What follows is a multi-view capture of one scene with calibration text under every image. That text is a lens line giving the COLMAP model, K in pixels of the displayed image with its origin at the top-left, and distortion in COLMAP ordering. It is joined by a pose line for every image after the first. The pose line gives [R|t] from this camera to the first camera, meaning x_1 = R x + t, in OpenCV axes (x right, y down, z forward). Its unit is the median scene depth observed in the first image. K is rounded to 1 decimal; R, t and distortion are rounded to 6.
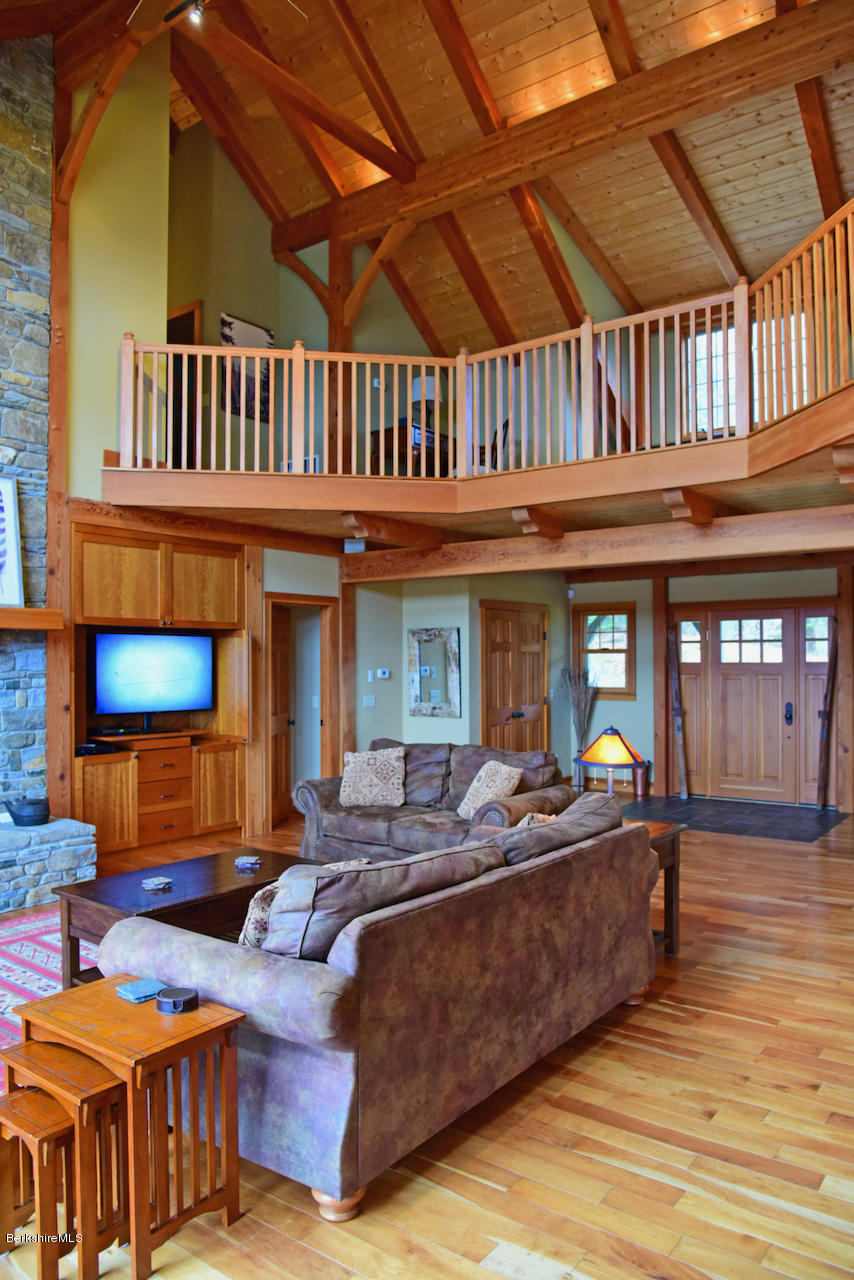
lens RADIAL K [[889.3, 0, 423.7], [0, 889.3, 655.4], [0, 0, 1]] dist [-0.036439, 0.007471]
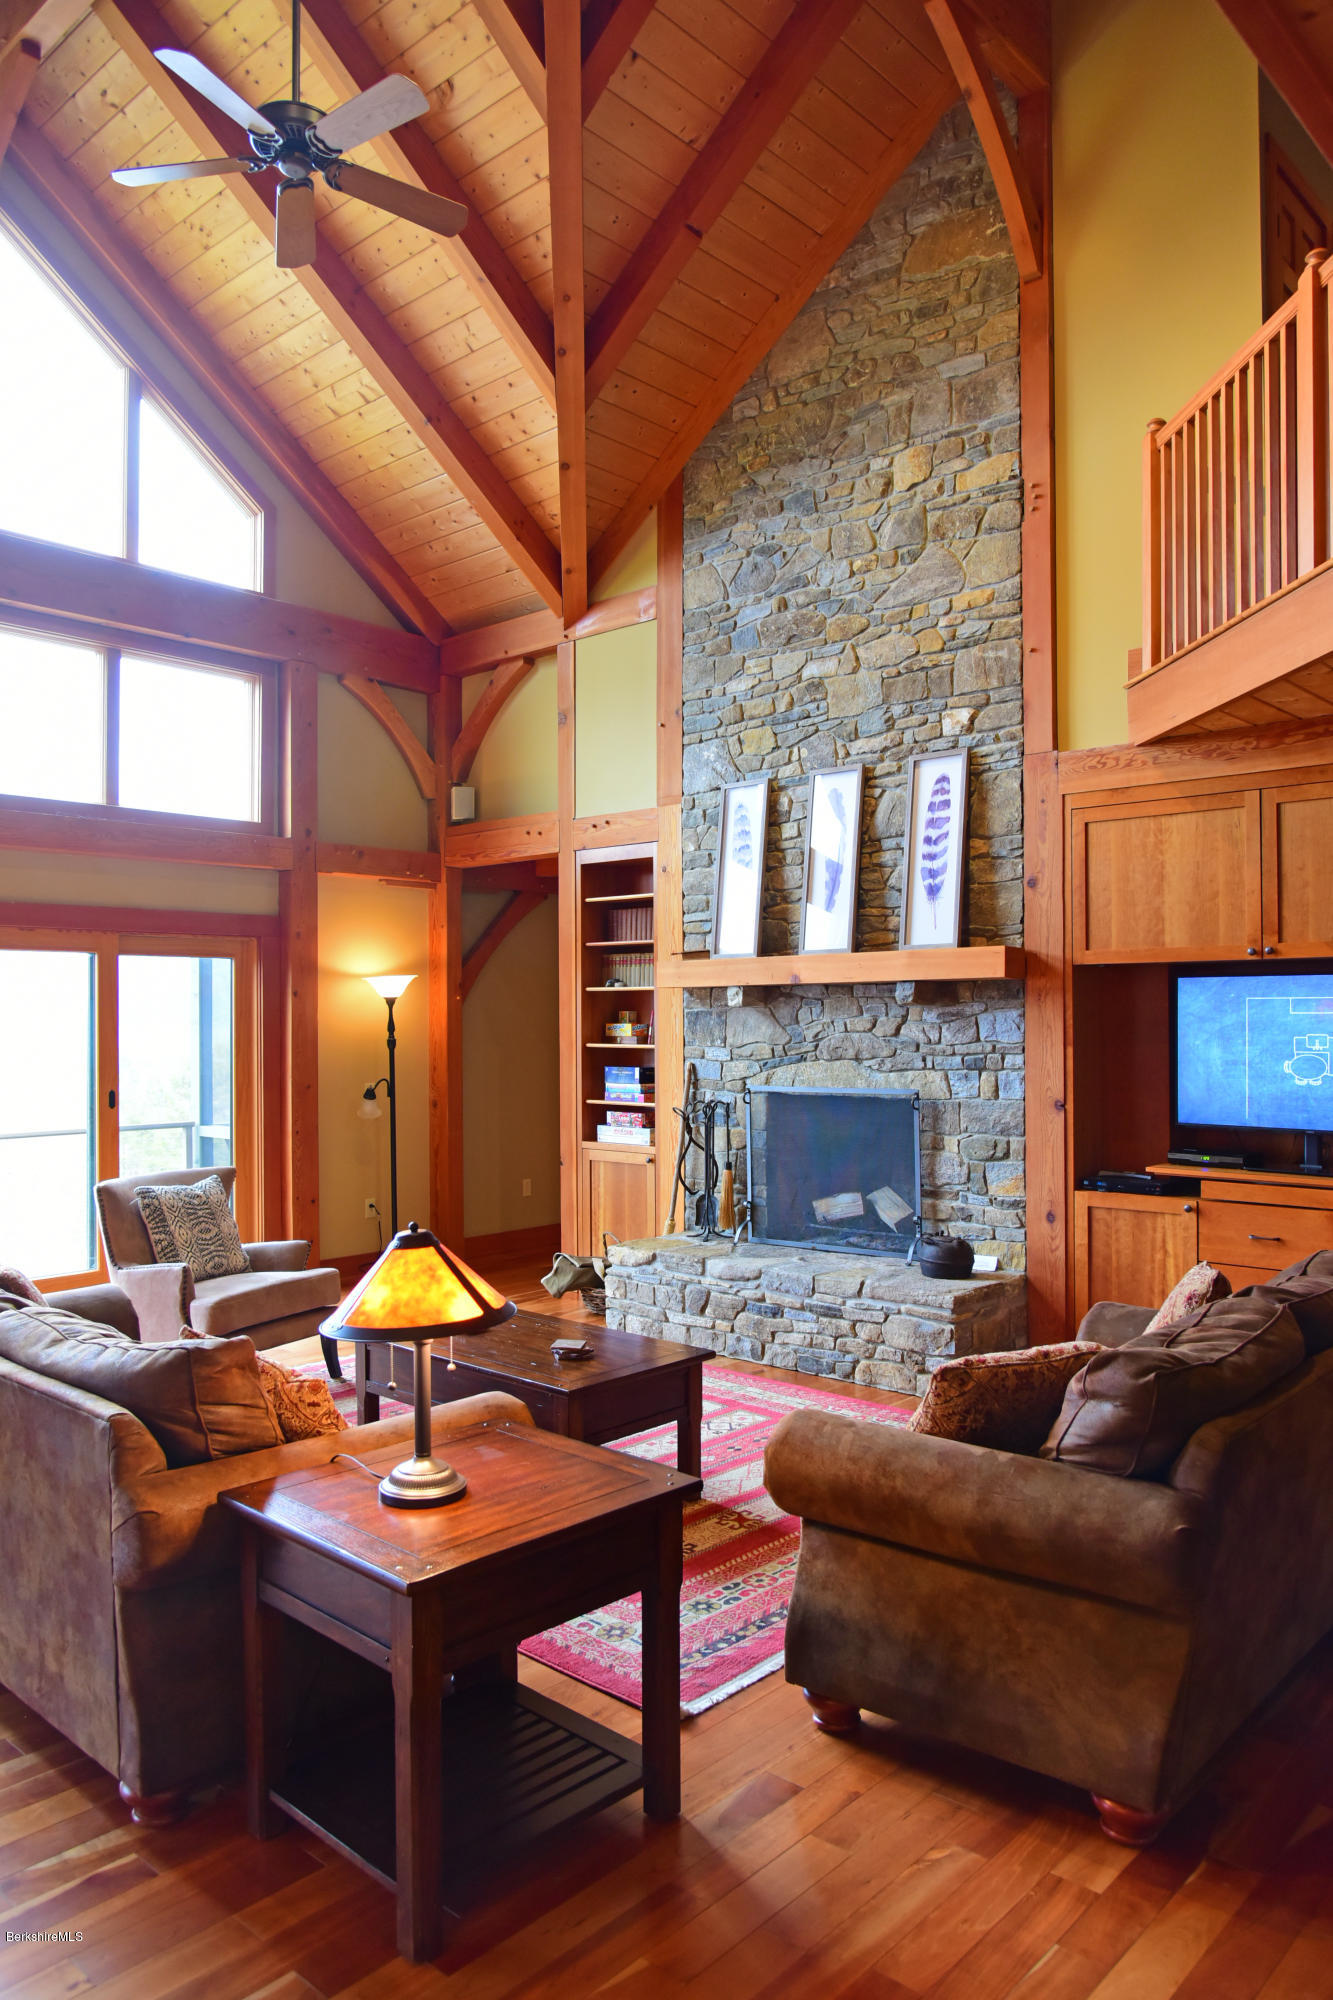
lens RADIAL K [[1389.5, 0, 670.1], [0, 1389.5, 1000.9], [0, 0, 1]] dist [-0.036439, 0.007471]
pose [[-0.095199, -0.005373, -0.995444, 0.576559], [0.010980, 0.999919, -0.006448, -0.009096], [0.995398, -0.011544, -0.095133, 0.848053]]
